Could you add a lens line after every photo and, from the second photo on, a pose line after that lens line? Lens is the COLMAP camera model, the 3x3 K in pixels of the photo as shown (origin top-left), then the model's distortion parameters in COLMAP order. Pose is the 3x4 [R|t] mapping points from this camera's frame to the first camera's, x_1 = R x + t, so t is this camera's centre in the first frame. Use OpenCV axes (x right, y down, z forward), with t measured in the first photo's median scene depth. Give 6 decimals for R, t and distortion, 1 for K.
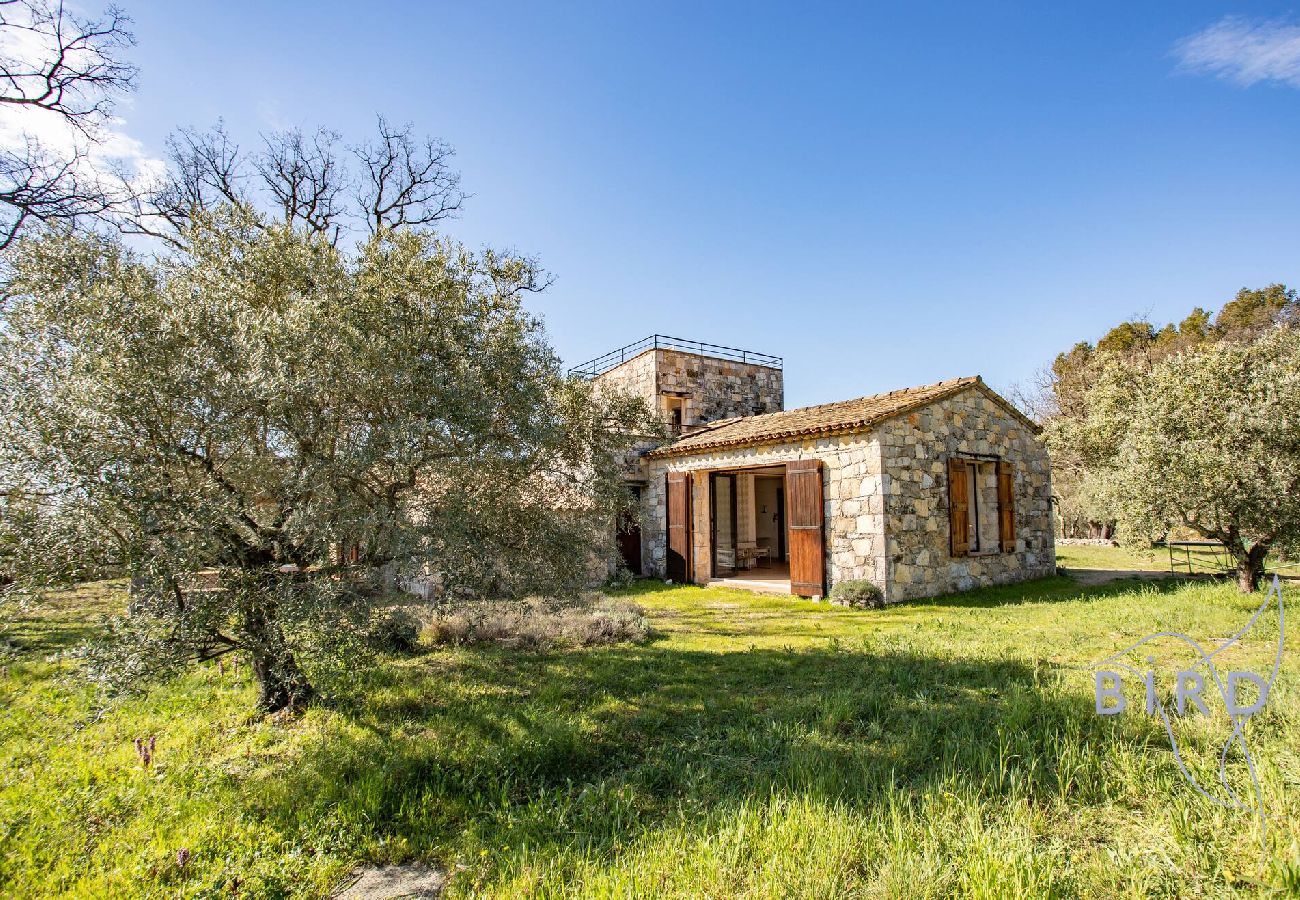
lens RADIAL K [[721.5, 0, 582.6], [0, 721.5, 447.8], [0, 0, 1]] dist [-0.083910, 0.015463]
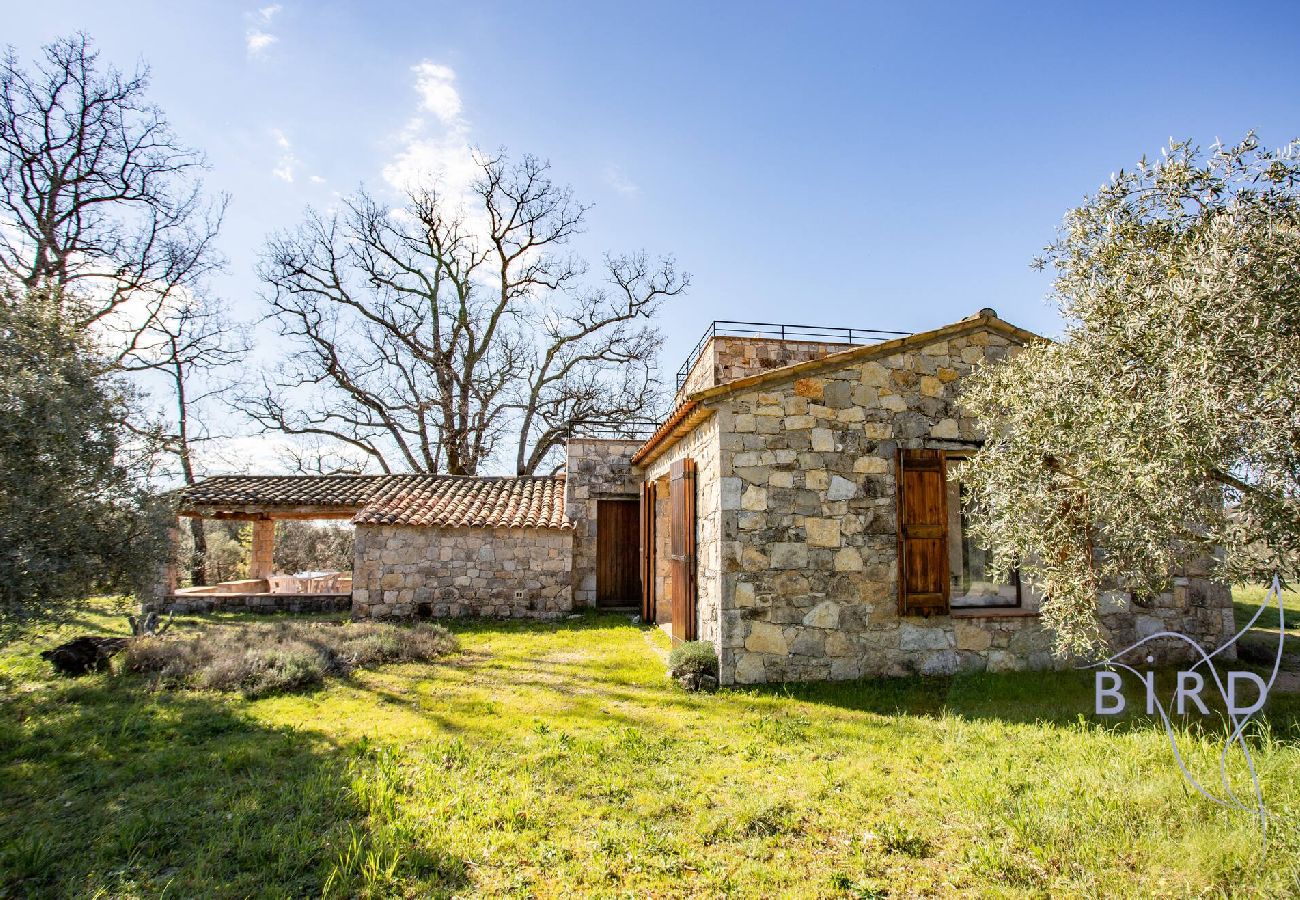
lens RADIAL K [[676.1, 0, 655.5], [0, 676.1, 455.3], [0, 0, 1]] dist [-0.074688, 0.042746]
pose [[0.896737, -0.036333, -0.441069, 0.598664], [0.028116, 0.999288, -0.025154, 0.028889], [0.441669, 0.010155, 0.897120, 0.409432]]
